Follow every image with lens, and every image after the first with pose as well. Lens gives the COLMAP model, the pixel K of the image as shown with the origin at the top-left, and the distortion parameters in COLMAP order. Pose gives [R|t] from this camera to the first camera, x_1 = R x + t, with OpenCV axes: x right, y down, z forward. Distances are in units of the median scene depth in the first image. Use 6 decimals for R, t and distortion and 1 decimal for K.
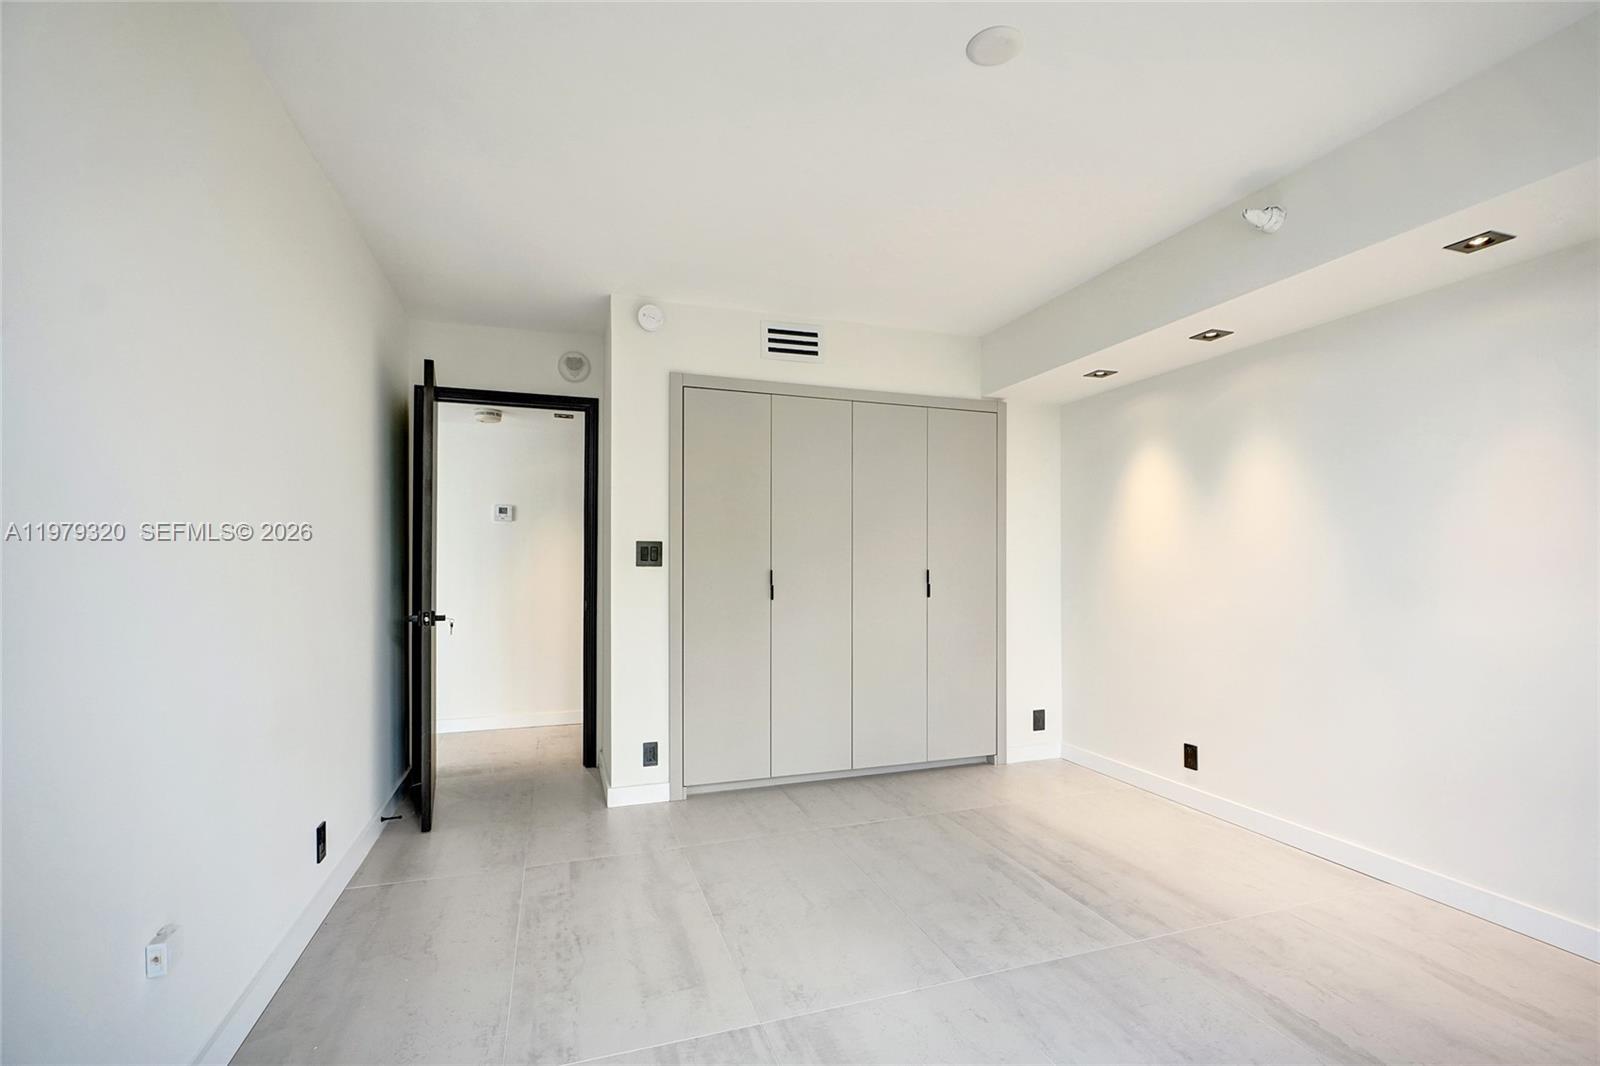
lens RADIAL K [[709.5, 0, 808.5], [0, 709.5, 569.9], [0, 0, 1]] dist [-0.009688, 0.001644]
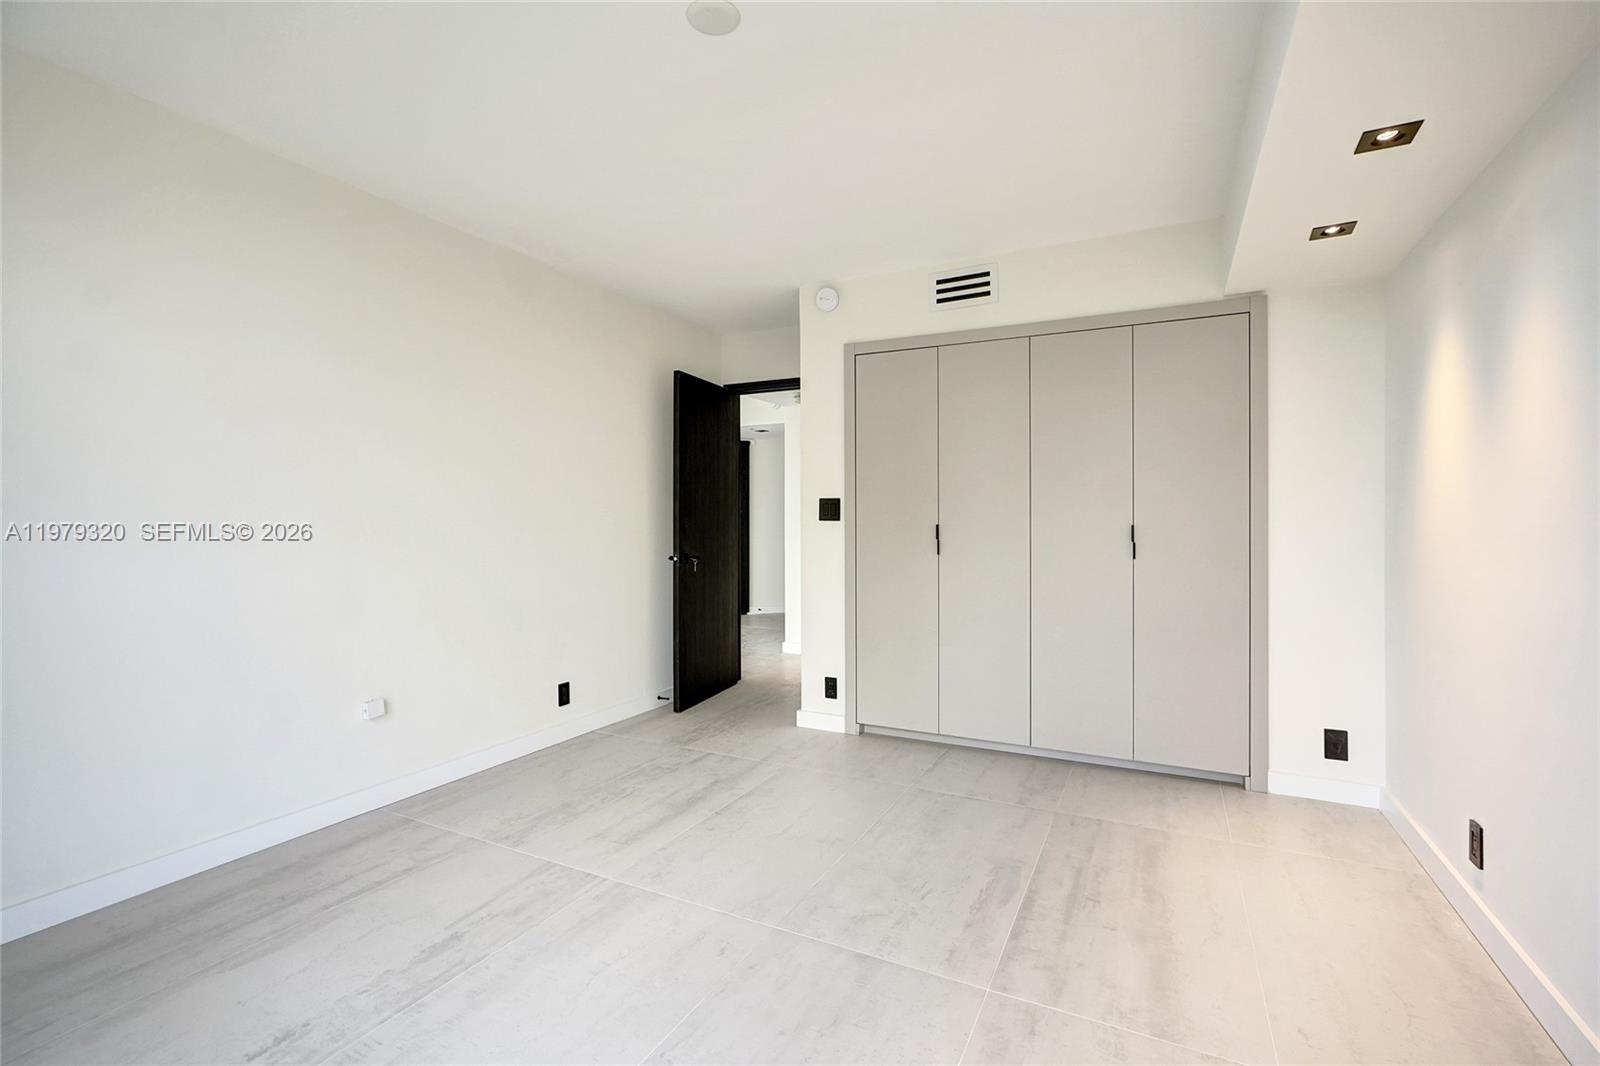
lens RADIAL K [[709.5, 0, 800.2], [0, 709.5, 532.5], [0, 0, 1]] dist [-0.009688, 0.001644]
pose [[0.700246, 0.013656, -0.713771, 0.541434], [-0.005684, 0.999892, 0.013554, -0.001192], [0.713879, -0.005434, 0.700248, 0.177863]]
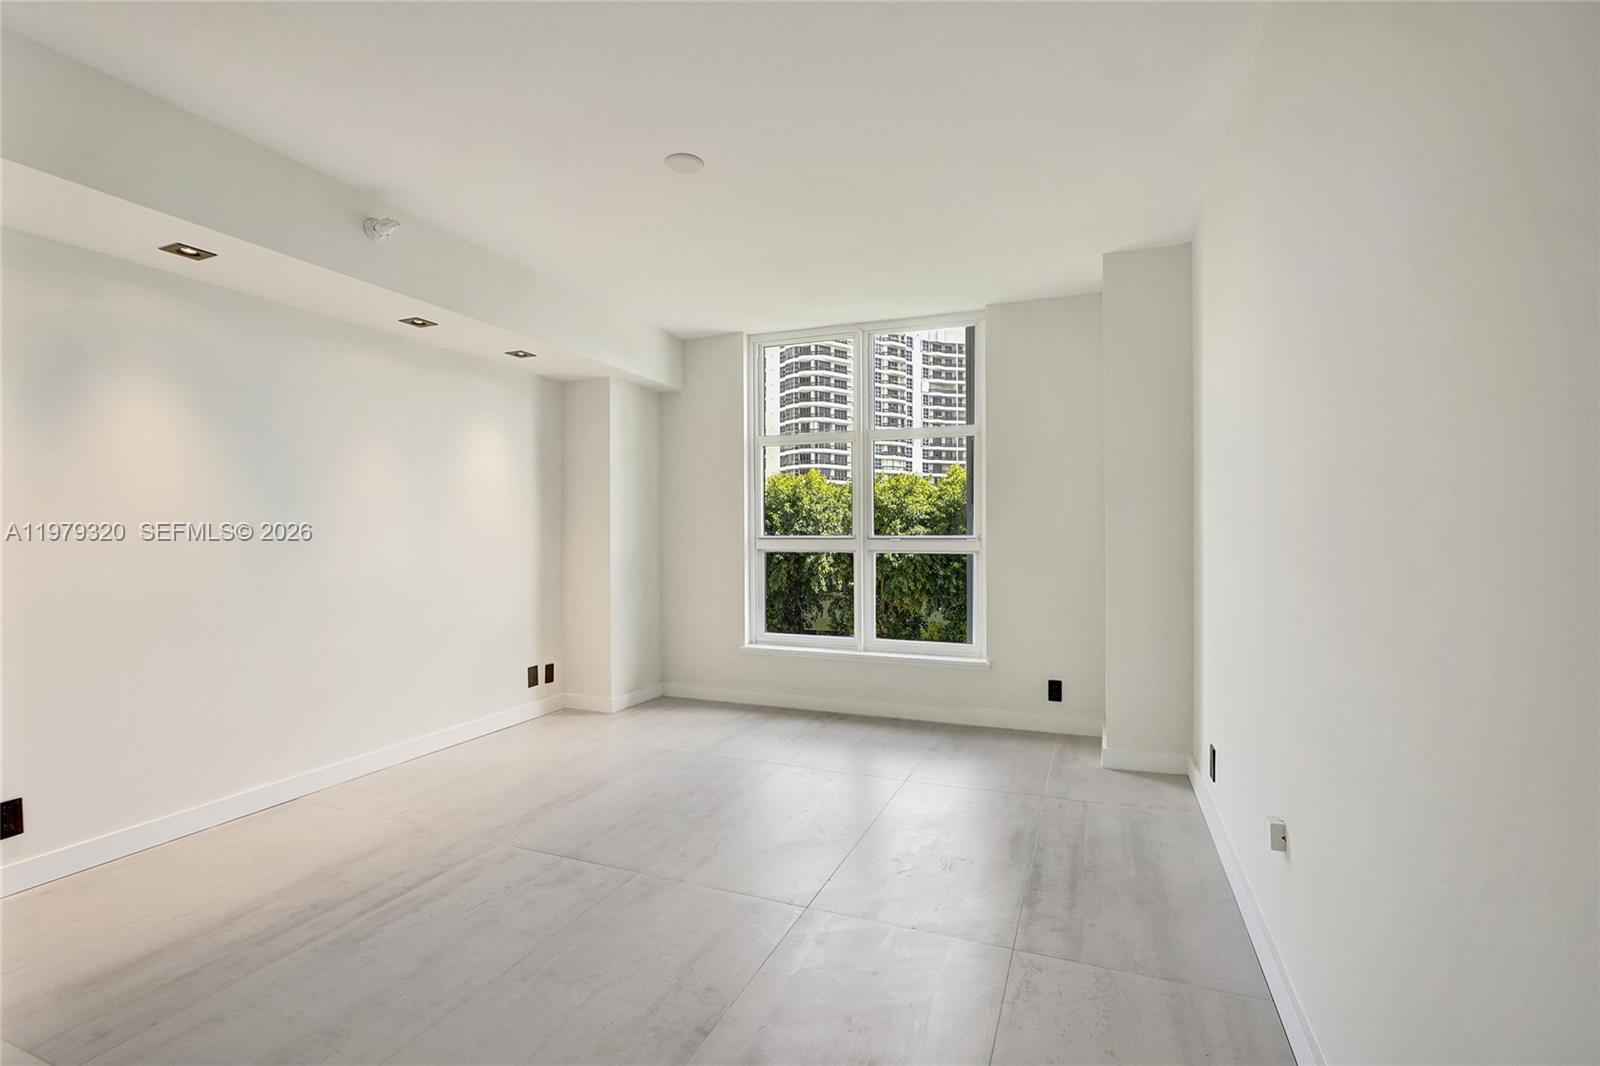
lens RADIAL K [[709.5, 0, 783.3], [0, 709.5, 533.3], [0, 0, 1]] dist [-0.009688, 0.001644]
pose [[-0.739283, 0.005613, 0.673371, -0.431015], [0.005063, 0.999983, -0.002777, 0.001661], [-0.673375, 0.001356, -0.739299, 0.963099]]
